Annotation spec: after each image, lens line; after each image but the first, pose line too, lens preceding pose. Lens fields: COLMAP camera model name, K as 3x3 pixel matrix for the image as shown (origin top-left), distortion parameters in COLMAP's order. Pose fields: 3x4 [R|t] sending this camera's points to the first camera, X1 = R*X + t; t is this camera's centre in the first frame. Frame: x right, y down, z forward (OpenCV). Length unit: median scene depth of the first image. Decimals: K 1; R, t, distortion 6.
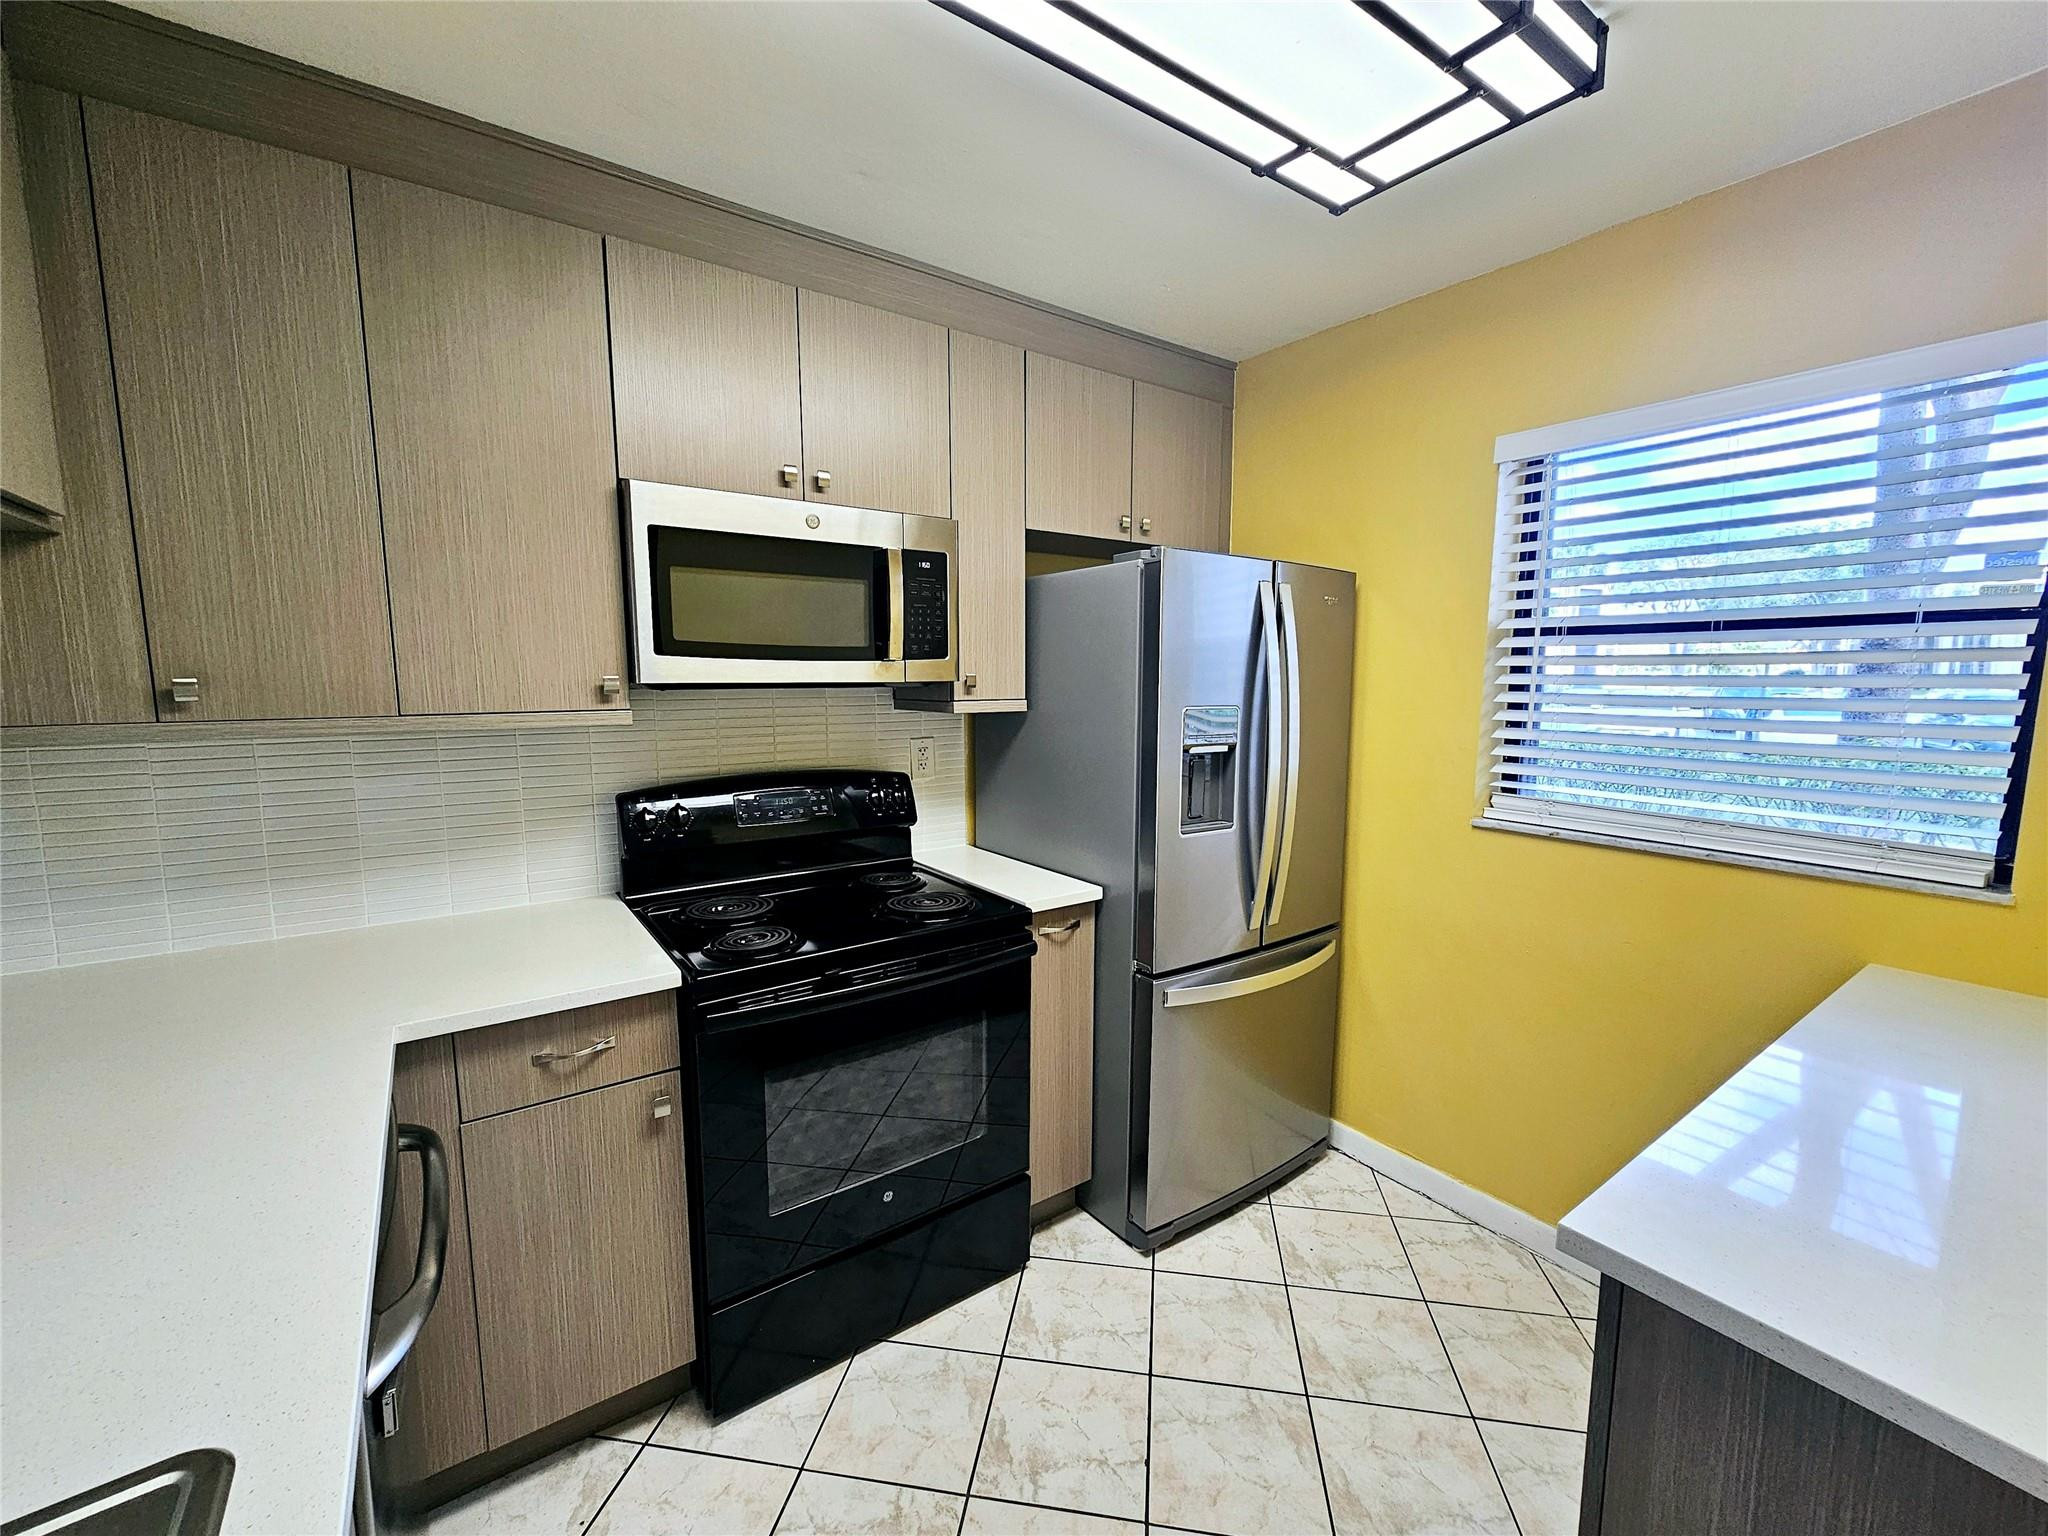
lens RADIAL K [[839.2, 0, 1038.8], [0, 839.2, 772.9], [0, 0, 1]] dist [0.000976, -0.000158]
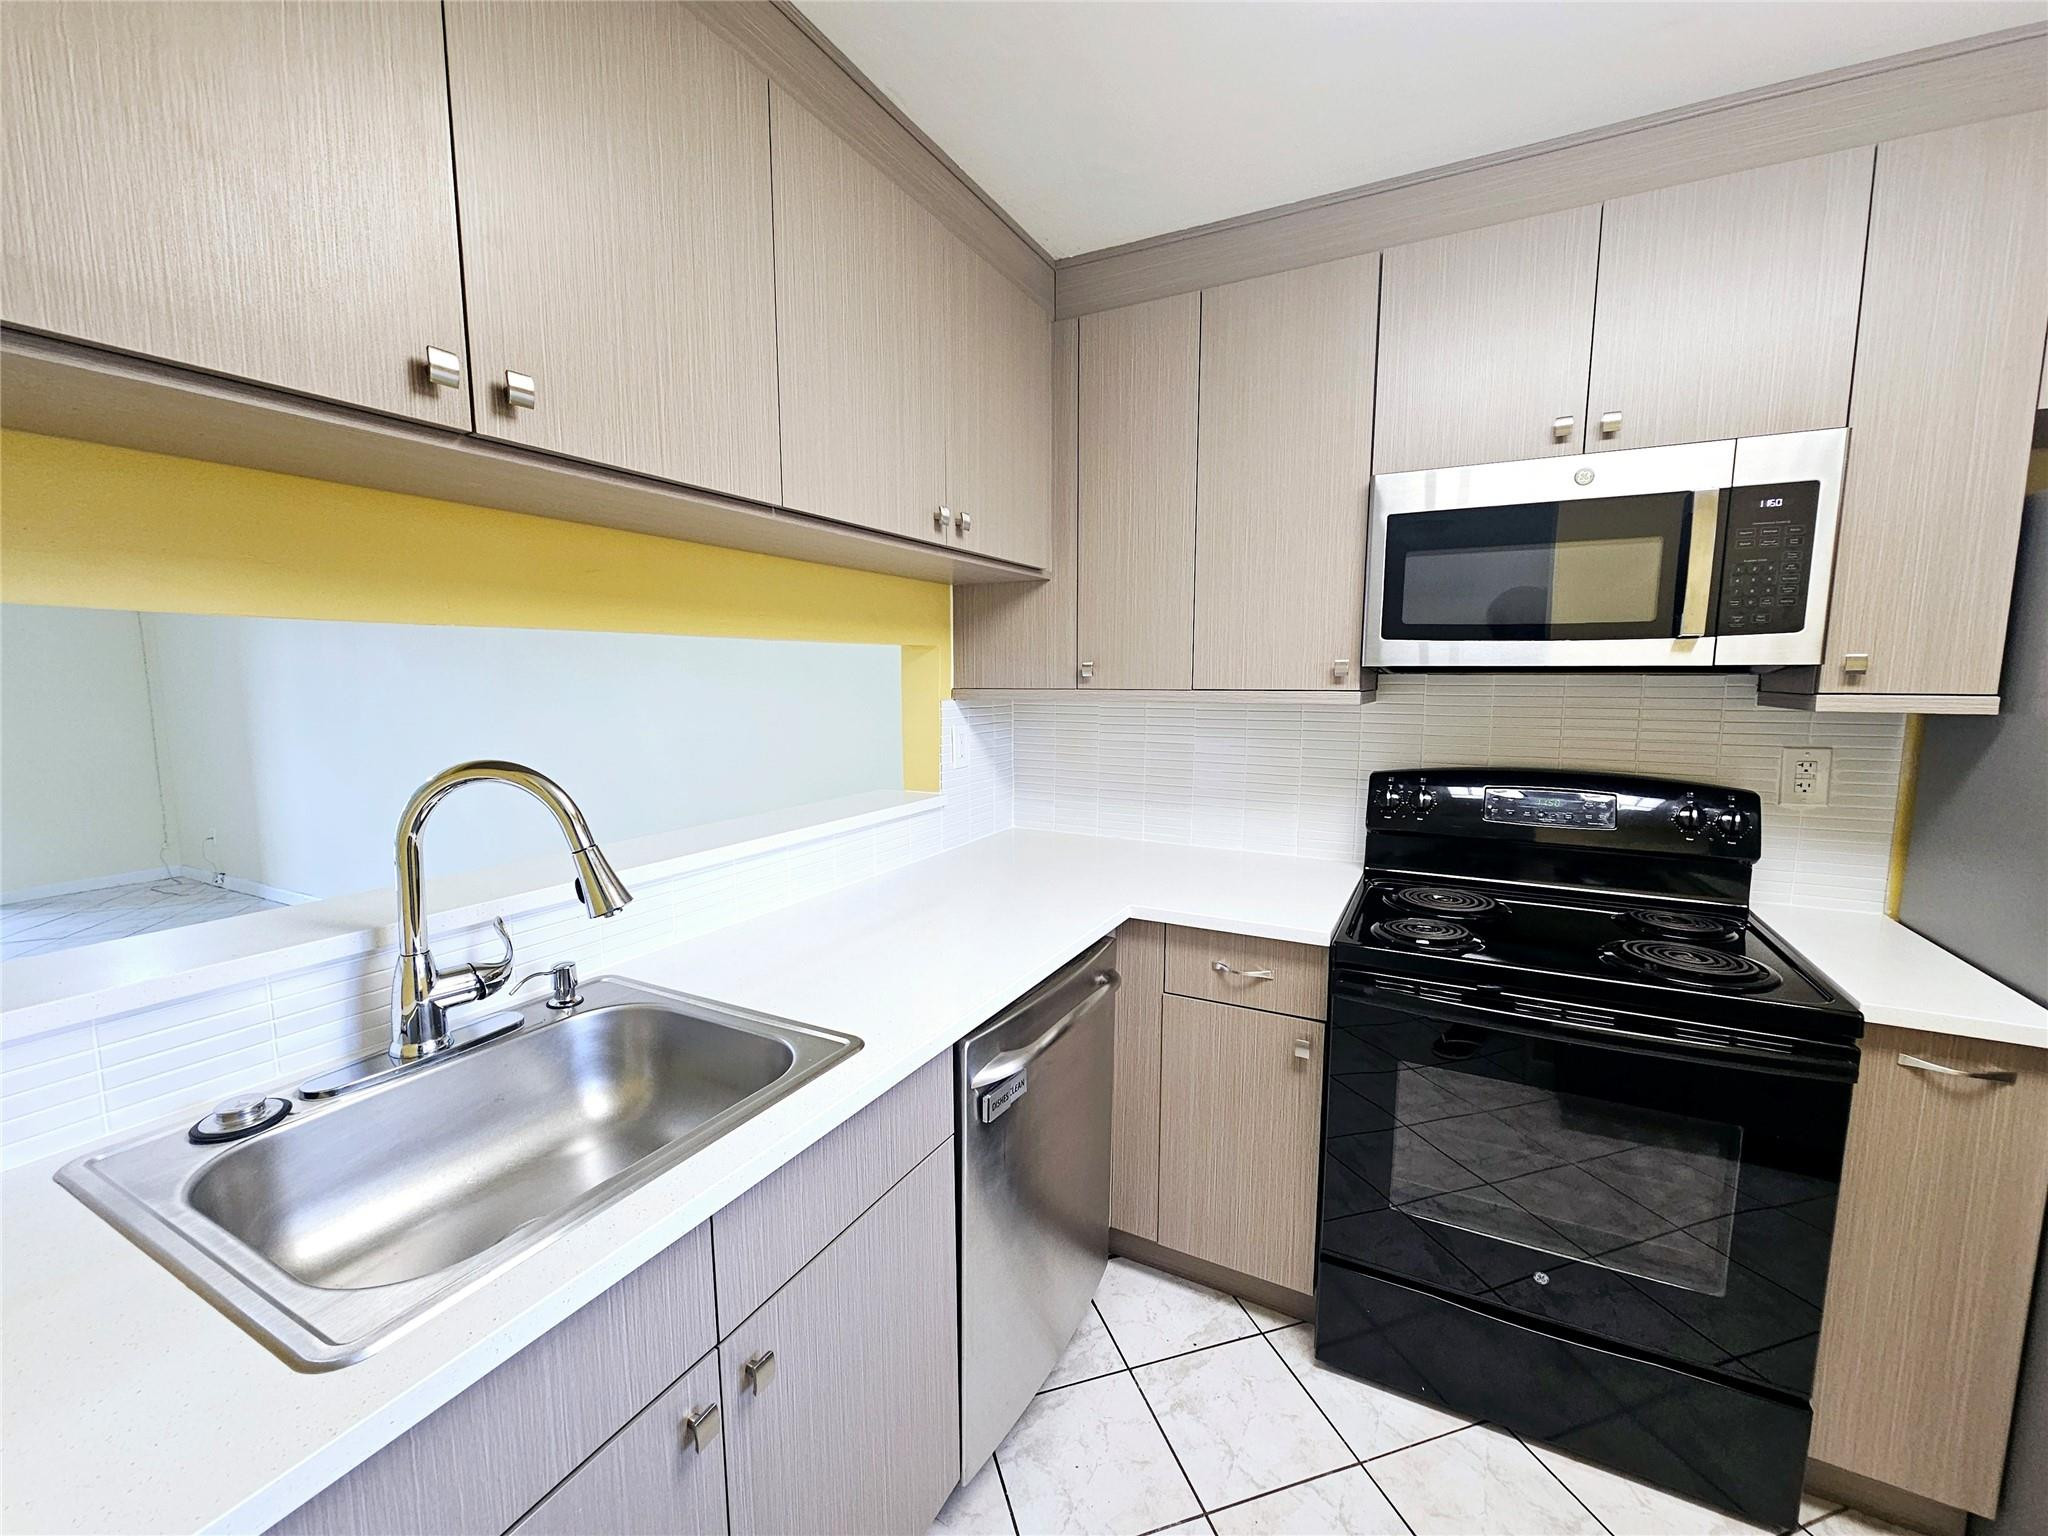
lens RADIAL K [[839.4, 0, 1028.1], [0, 839.4, 774.5], [0, 0, 1]] dist [0.000332, 0.000259]
pose [[0.448052, 0.108307, -0.887423, 0.290433], [-0.106595, 0.992025, 0.067254, 0.004420], [0.887630, 0.064461, 0.456024, 0.136663]]
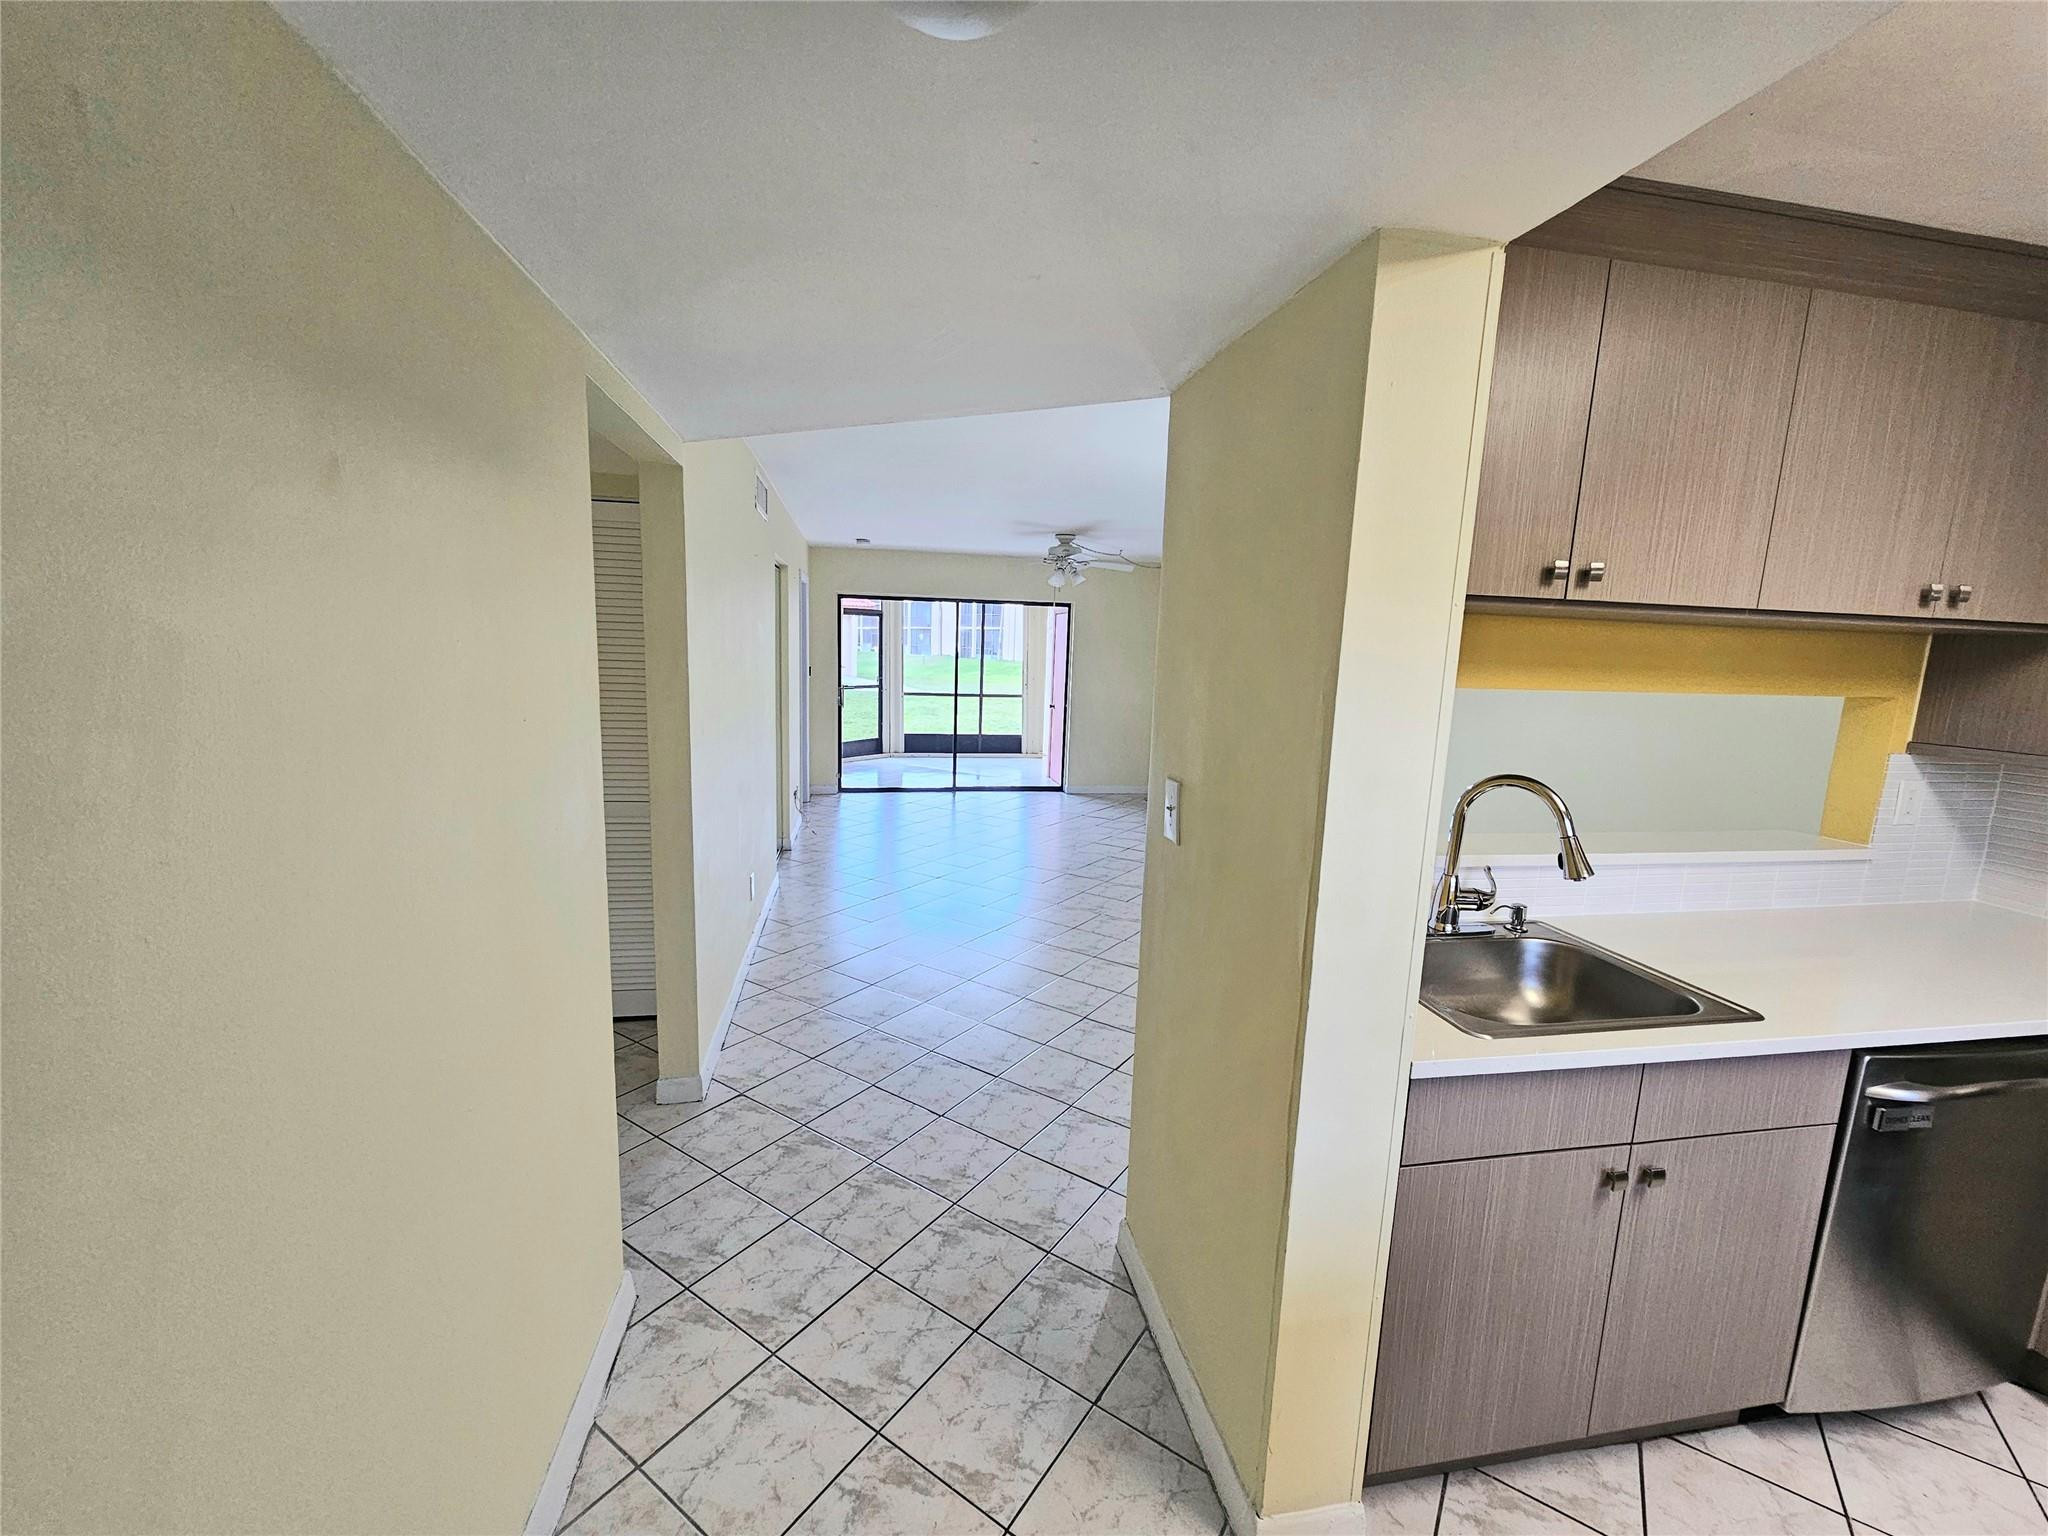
lens RADIAL K [[839.4, 0, 1028.1], [0, 839.4, 774.5], [0, 0, 1]] dist [0.000332, 0.000259]
pose [[-0.416908, 0.125876, -0.900191, 0.772214], [-0.144149, 0.968675, 0.202213, -0.047657], [0.897446, 0.214065, -0.385703, -0.078760]]
